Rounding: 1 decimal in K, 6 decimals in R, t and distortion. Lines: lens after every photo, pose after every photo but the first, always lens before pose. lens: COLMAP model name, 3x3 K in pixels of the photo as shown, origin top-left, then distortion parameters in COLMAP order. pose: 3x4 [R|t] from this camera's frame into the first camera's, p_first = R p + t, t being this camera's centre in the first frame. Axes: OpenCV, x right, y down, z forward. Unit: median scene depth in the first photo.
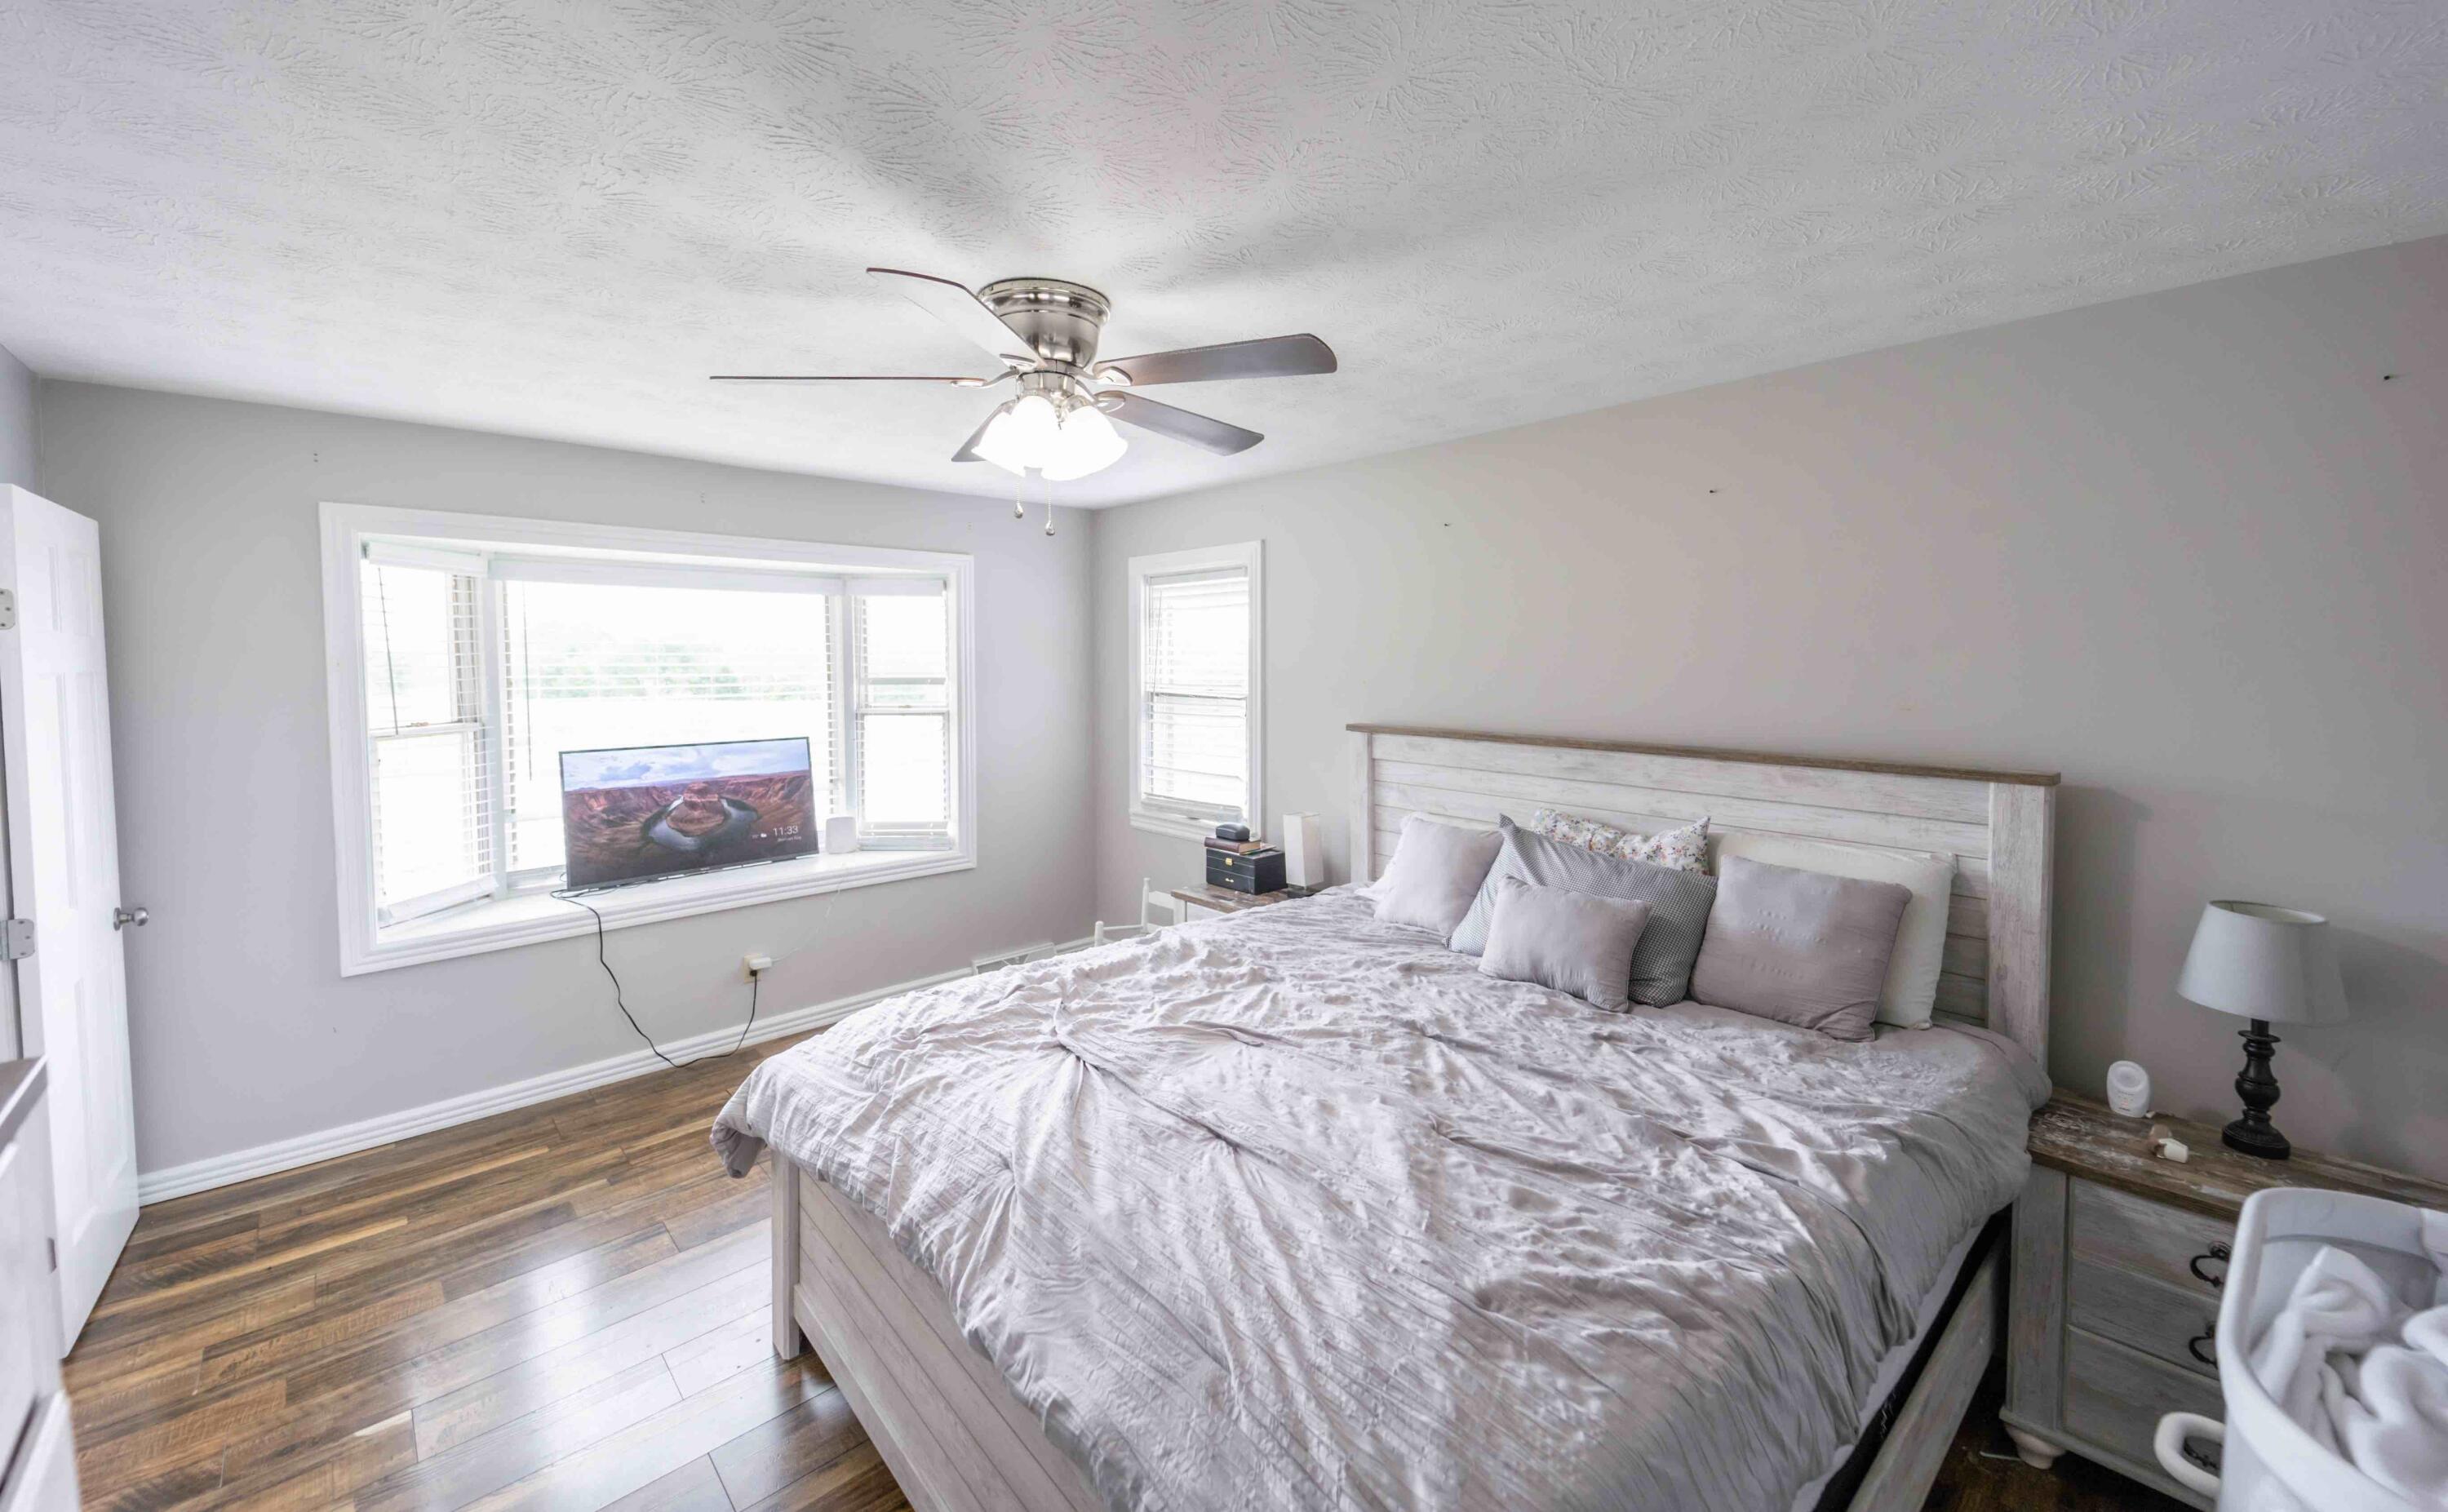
lens RADIAL K [[948.5, 0, 1220.9], [0, 948.5, 700.6], [0, 0, 1]] dist [0.041071, -0.000009]
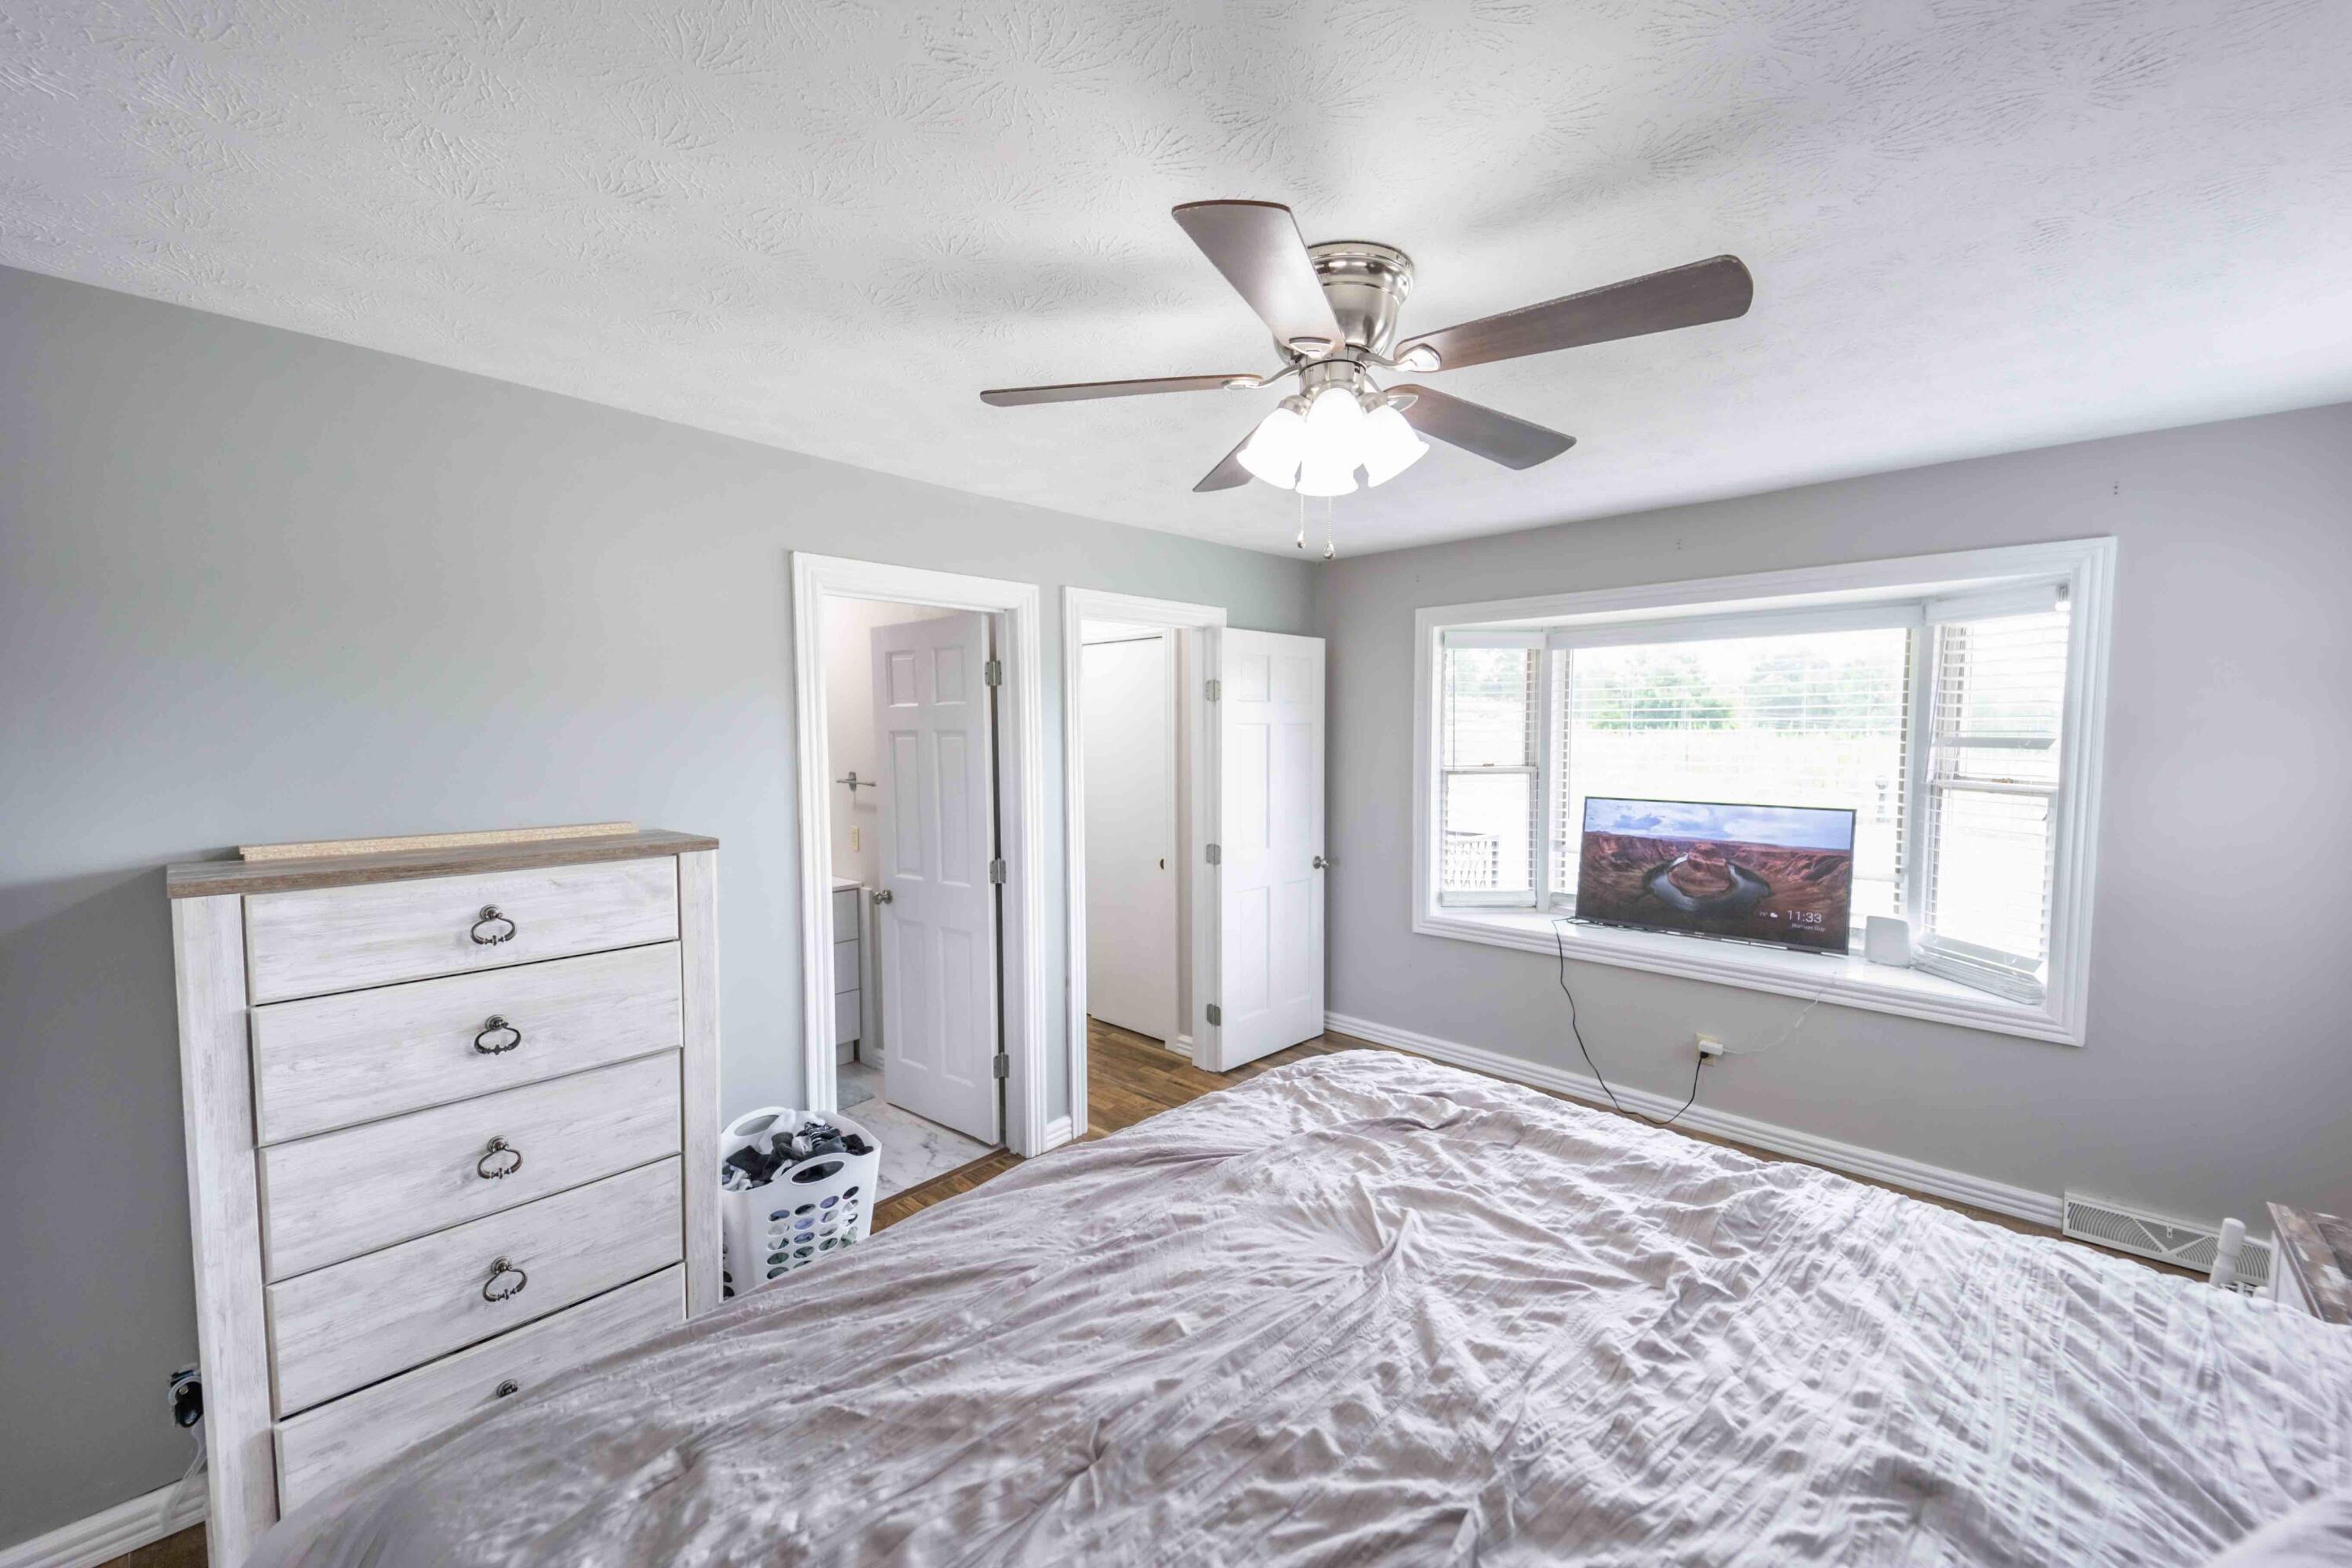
lens RADIAL K [[902.6, 0, 1176.0], [0, 902.6, 784.0], [0, 0, 1]] dist [0.072454, -0.030643]
pose [[0.092093, 0.068622, -0.993383, 0.329514], [-0.043062, 0.996964, 0.064877, -0.010627], [0.994819, 0.036803, 0.094769, 0.403742]]
